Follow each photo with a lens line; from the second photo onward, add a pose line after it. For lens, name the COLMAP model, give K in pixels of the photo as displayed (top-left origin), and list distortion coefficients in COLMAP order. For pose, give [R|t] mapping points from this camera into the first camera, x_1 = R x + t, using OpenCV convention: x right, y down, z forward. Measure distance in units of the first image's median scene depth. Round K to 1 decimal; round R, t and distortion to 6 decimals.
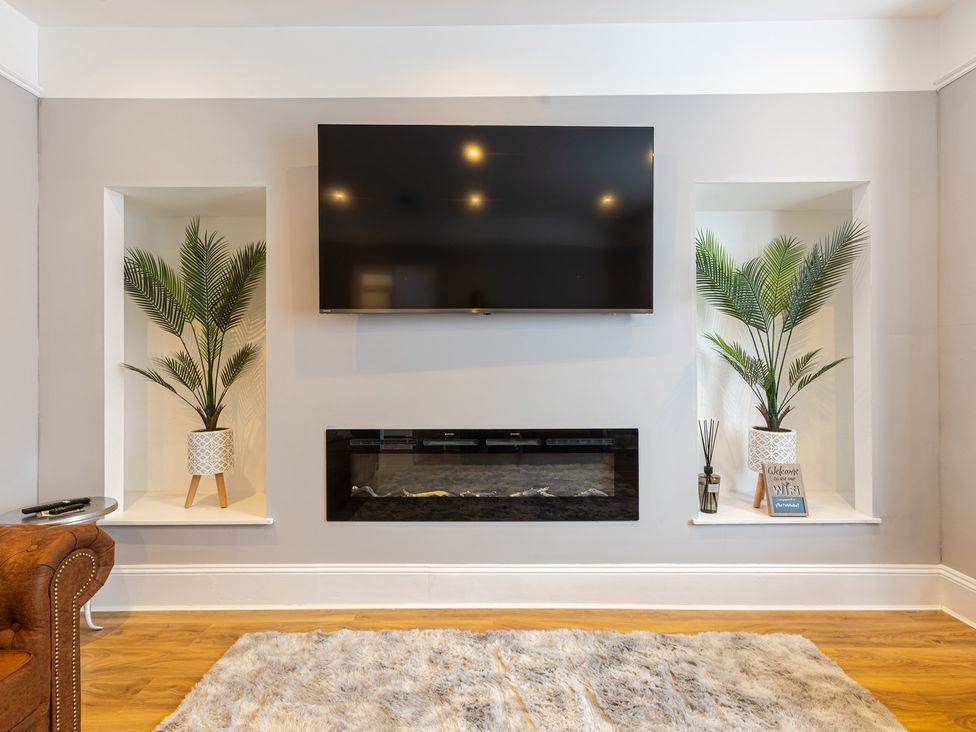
lens RADIAL K [[501.9, 0, 491.3], [0, 501.9, 368.9], [0, 0, 1]] dist [-0.008385, 0.014830]
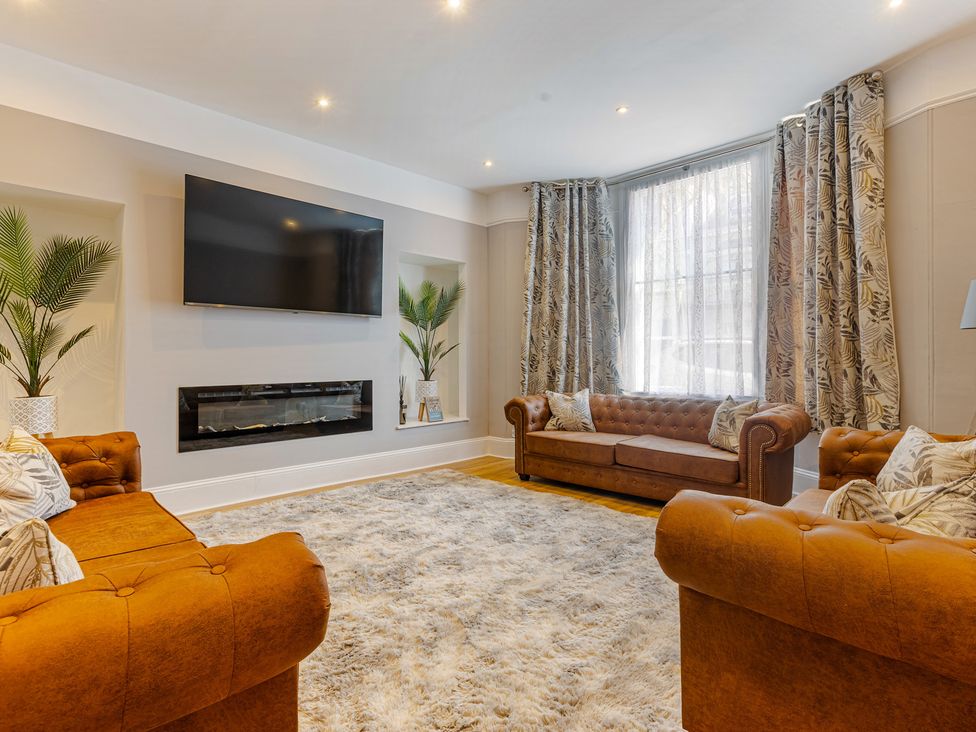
lens RADIAL K [[501.9, 0, 491.3], [0, 501.9, 368.9], [0, 0, 1]] dist [-0.008385, 0.014830]
pose [[0.708162, -0.014368, 0.705903, -0.692970], [0.013557, 0.999885, 0.006751, 0.071146], [-0.705919, 0.004789, 0.708276, -0.612856]]
